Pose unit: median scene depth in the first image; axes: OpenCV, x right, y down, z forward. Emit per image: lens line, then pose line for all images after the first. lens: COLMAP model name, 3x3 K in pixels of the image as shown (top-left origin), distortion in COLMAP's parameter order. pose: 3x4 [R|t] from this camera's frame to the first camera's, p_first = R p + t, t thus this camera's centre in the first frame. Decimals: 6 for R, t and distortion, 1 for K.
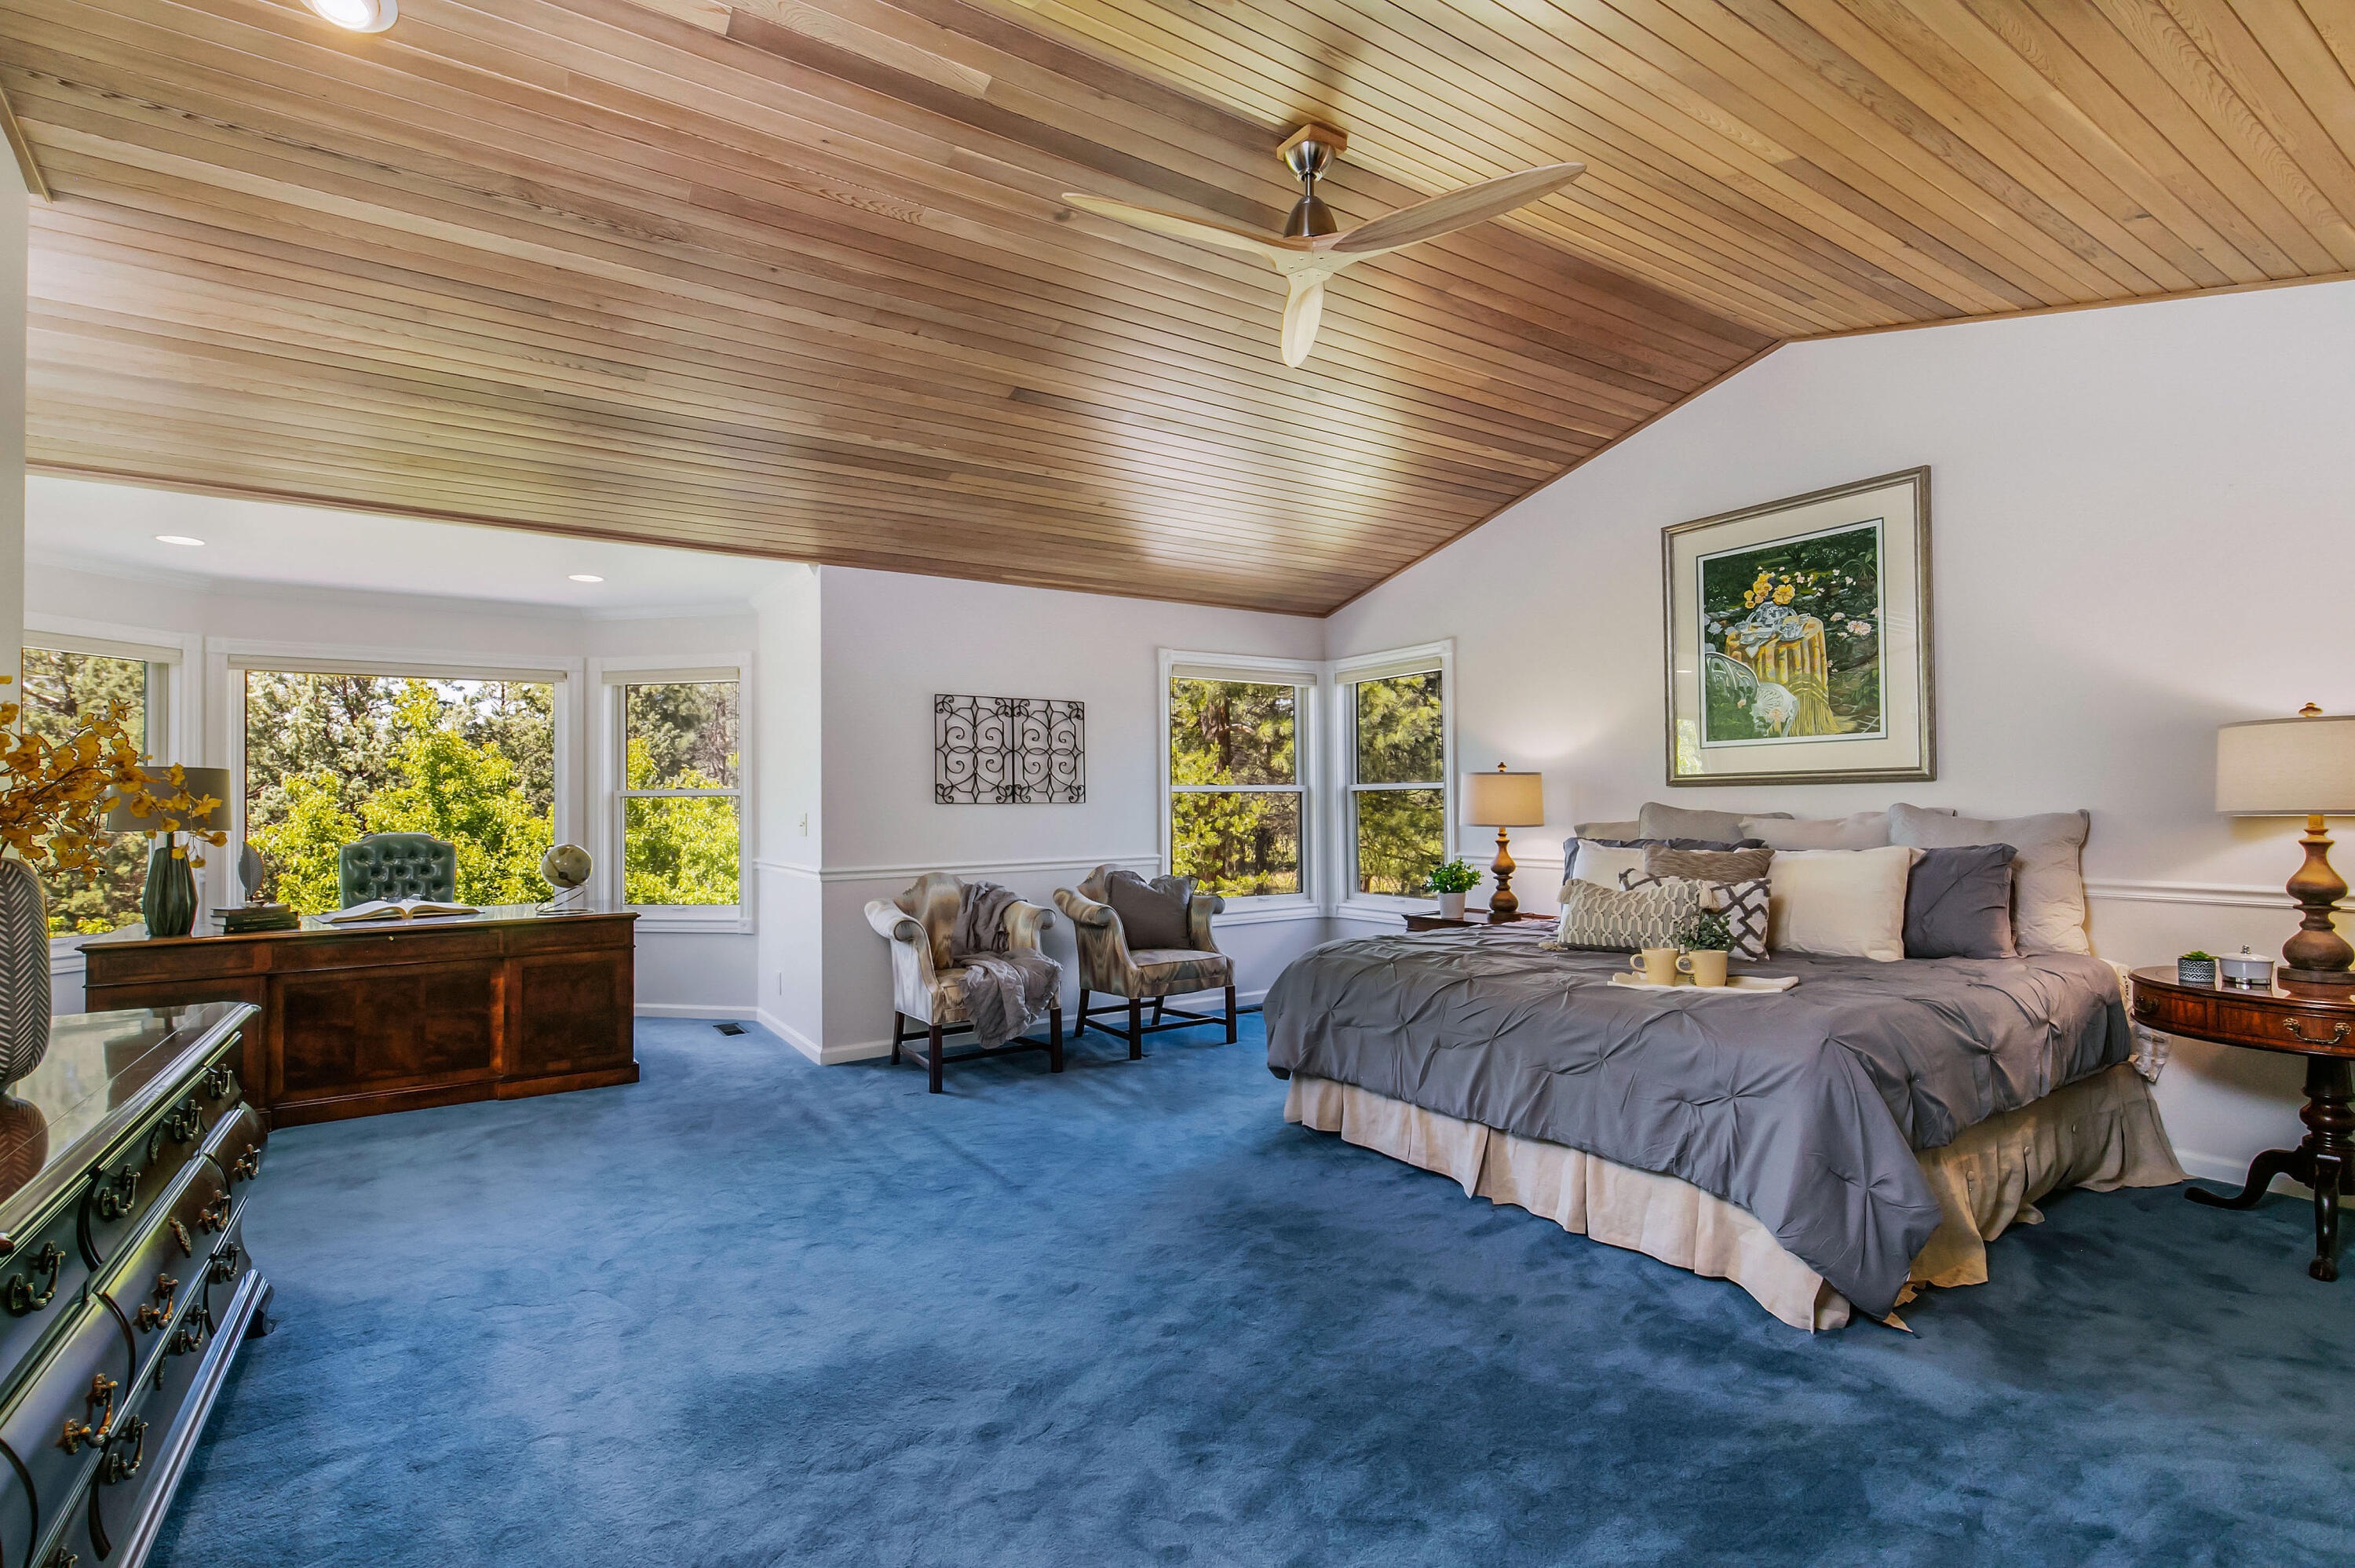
lens RADIAL K [[1088.6, 0, 1180.9], [0, 1088.6, 792.1], [0, 0, 1]] dist [-0.002563, -0.000053]
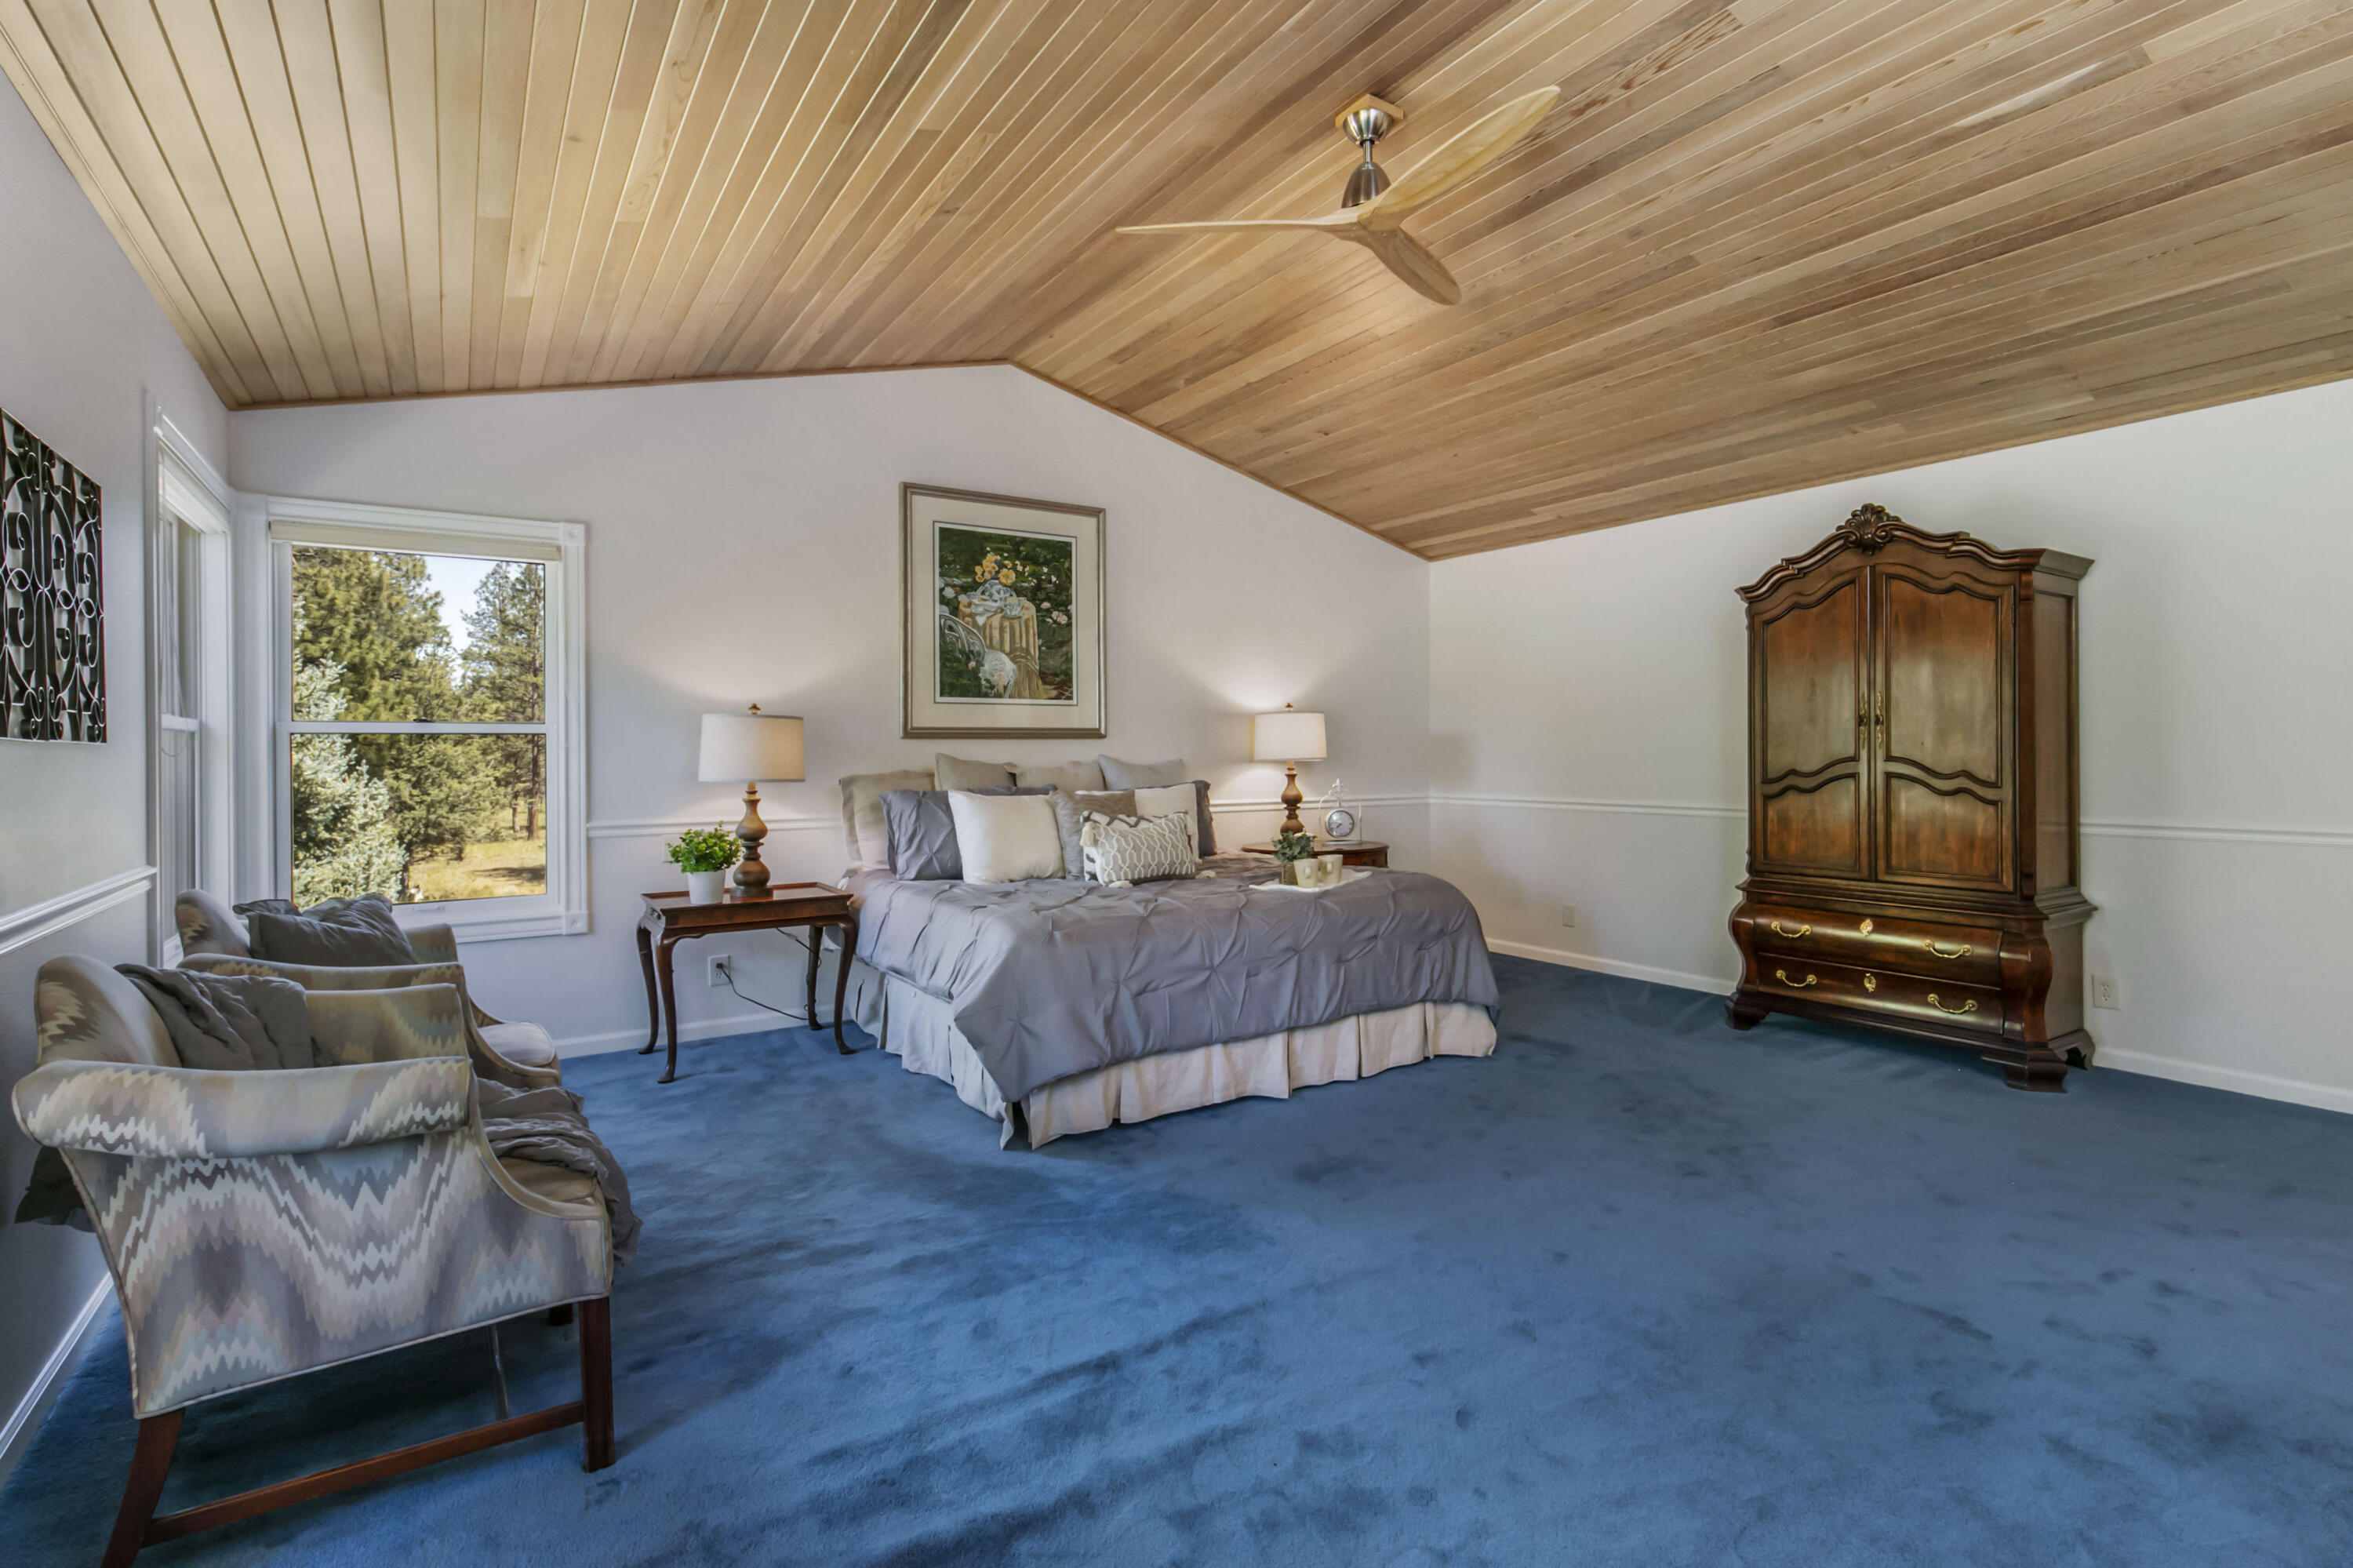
lens RADIAL K [[1087.9, 0, 1177.0], [0, 1087.9, 764.6], [0, 0, 1]] dist [-0.002563, -0.000053]
pose [[0.003594, 0.004506, 0.999983, -0.615645], [-0.001819, 0.999988, -0.004499, 0.025837], [-0.999992, -0.001803, 0.003602, 0.805322]]
